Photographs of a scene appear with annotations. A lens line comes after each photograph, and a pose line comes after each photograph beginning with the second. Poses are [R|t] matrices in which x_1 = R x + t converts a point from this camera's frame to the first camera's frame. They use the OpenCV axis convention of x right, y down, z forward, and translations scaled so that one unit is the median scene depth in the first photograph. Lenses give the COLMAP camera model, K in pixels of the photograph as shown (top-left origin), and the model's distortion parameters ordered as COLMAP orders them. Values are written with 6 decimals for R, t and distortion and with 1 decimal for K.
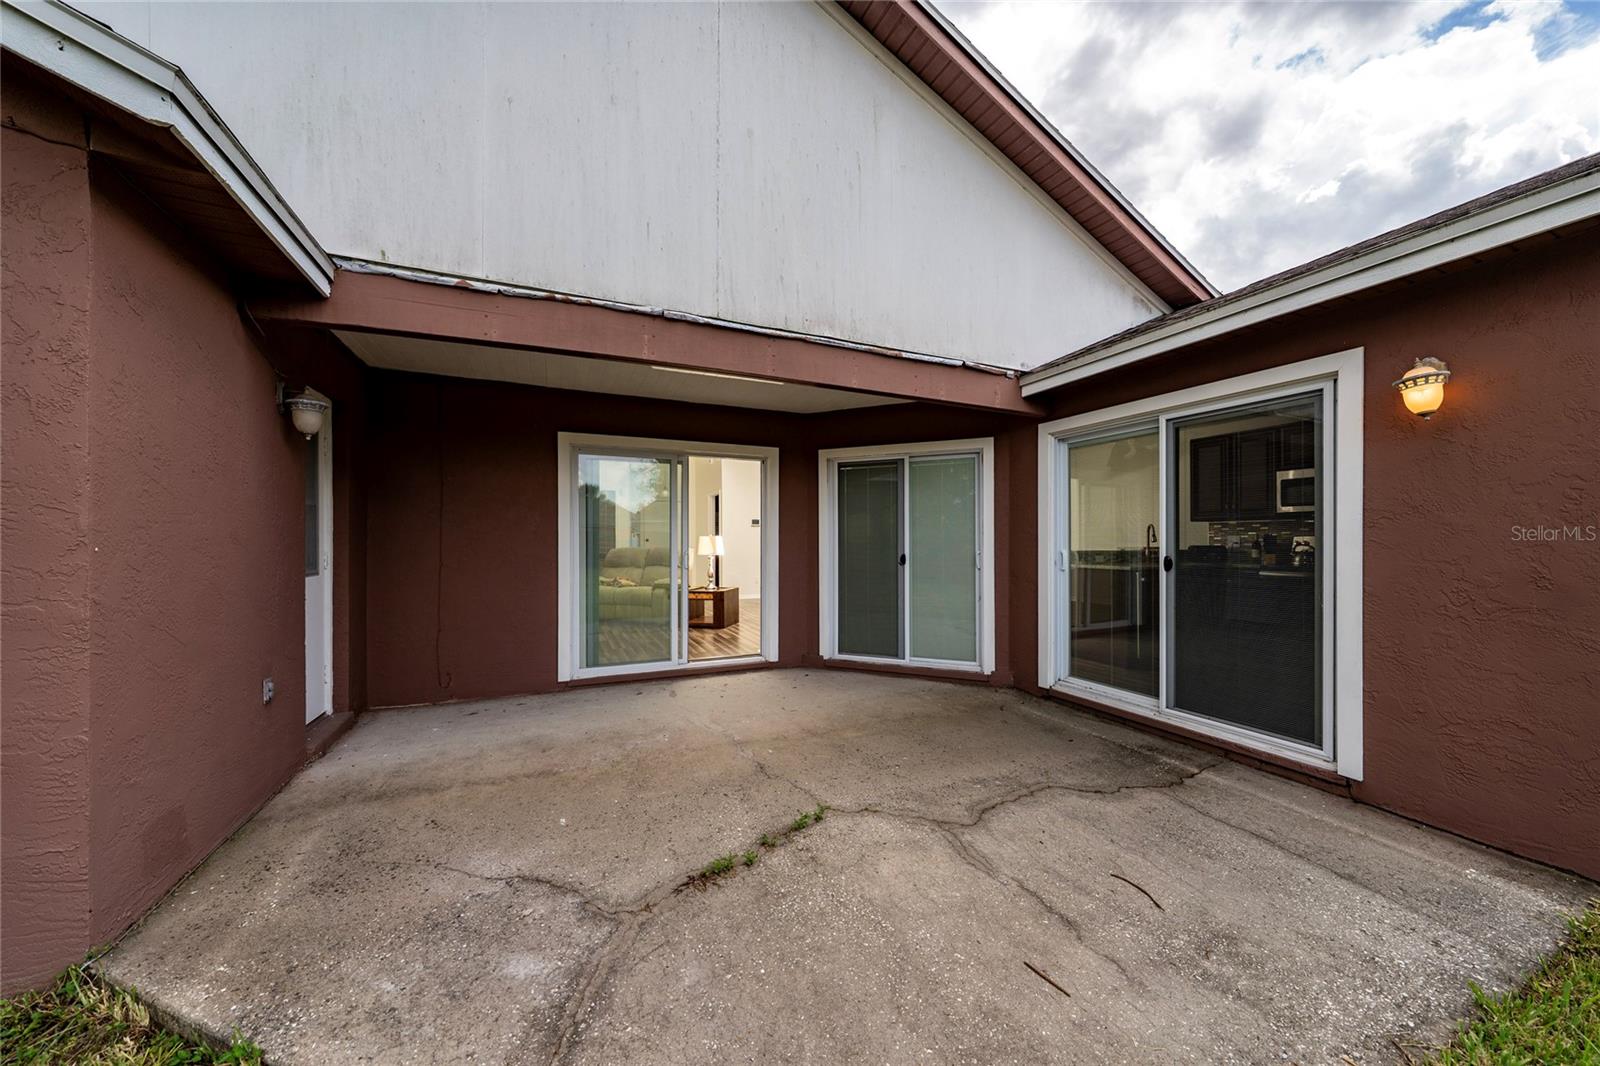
lens RADIAL K [[561.4, 0, 798.6], [0, 561.4, 551.5], [0, 0, 1]] dist [0.000419, 0.000003]
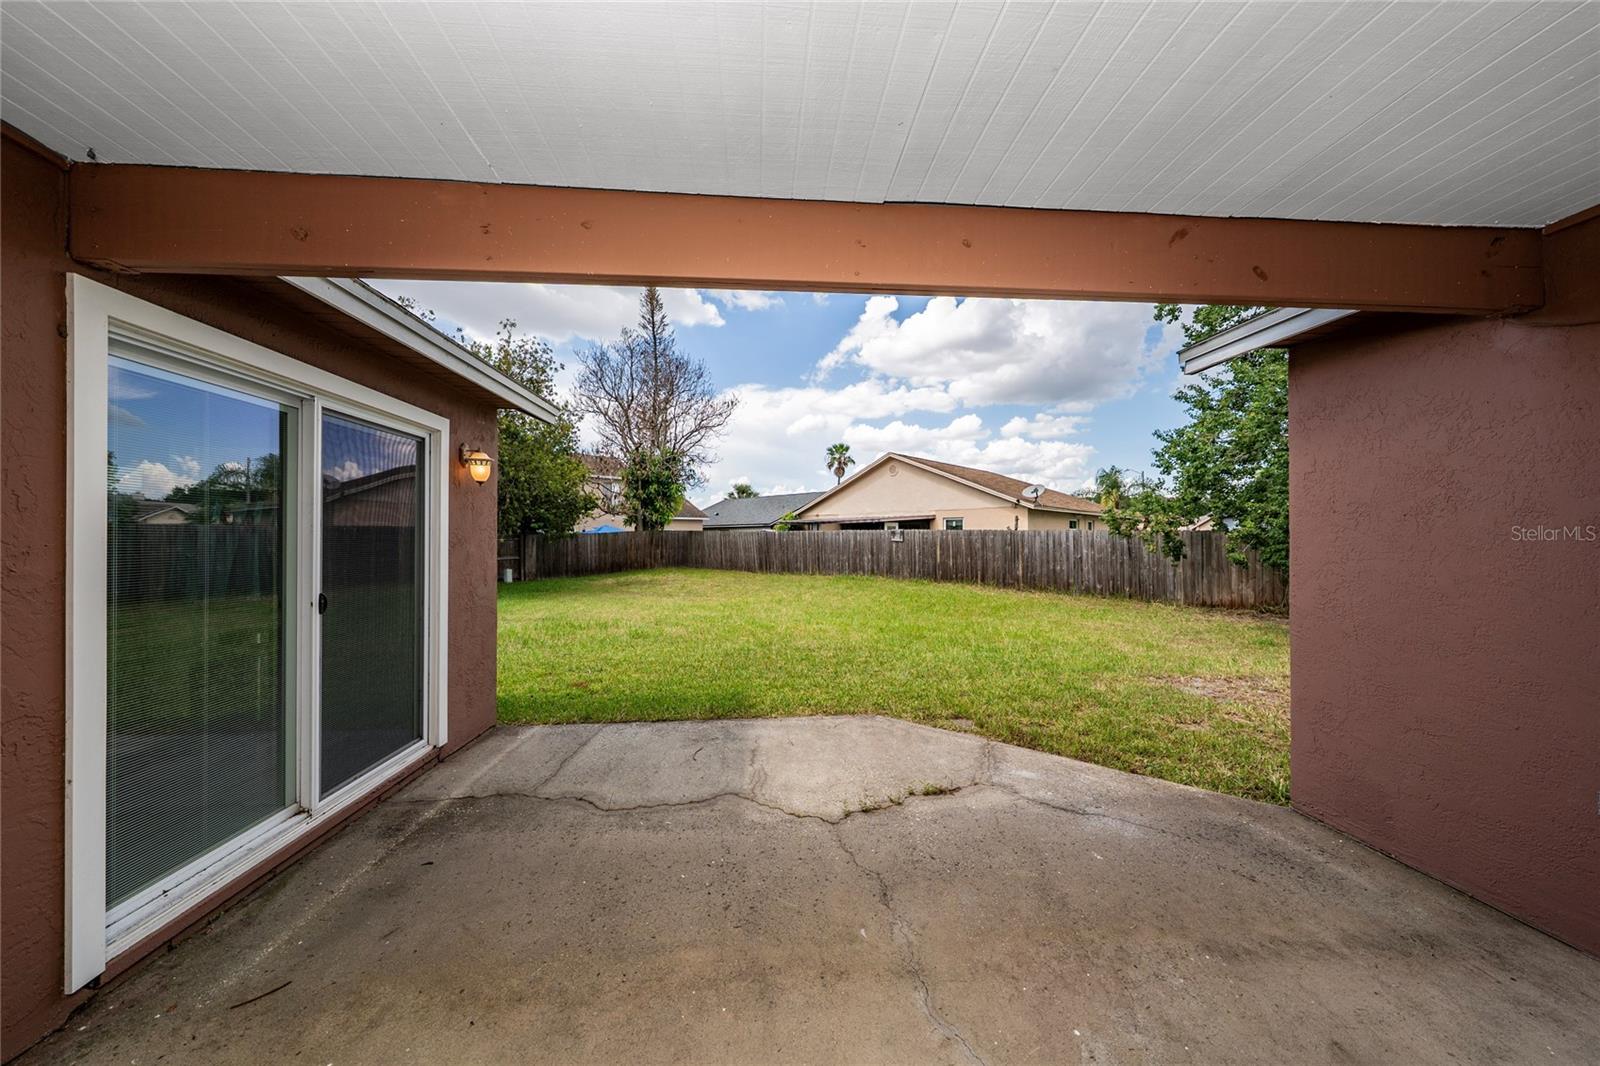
lens RADIAL K [[561.2, 0, 793.1], [0, 561.2, 528.2], [0, 0, 1]] dist [0.001343, 0.000002]
pose [[-0.944790, 0.005091, 0.327636, -0.196801], [0.004034, 0.999984, -0.003905, -0.083209], [-0.327651, -0.002368, -0.944796, 1.751329]]
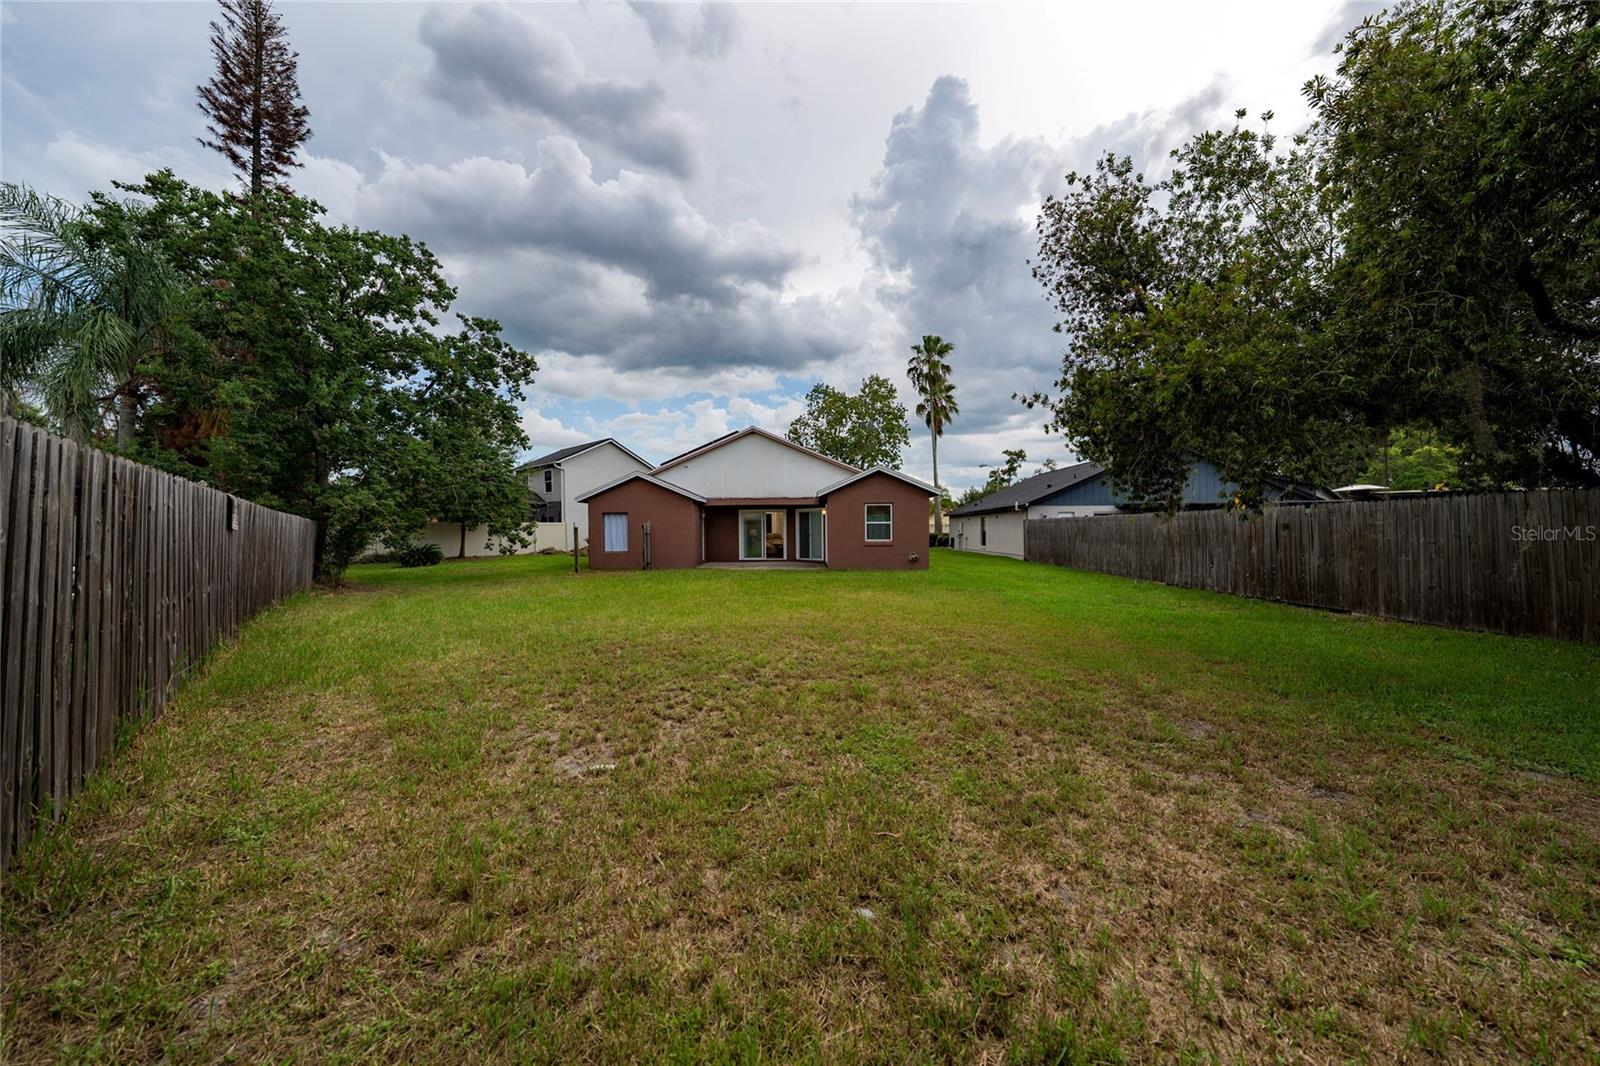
lens RADIAL K [[561.2, 0, 793.1], [0, 561.2, 528.2], [0, 0, 1]] dist [0.001343, 0.000002]
pose [[0.896246, -0.011370, -0.443411, 3.103208], [0.003487, 0.999821, -0.018588, 0.057002], [0.443543, 0.015113, 0.896125, -4.563867]]
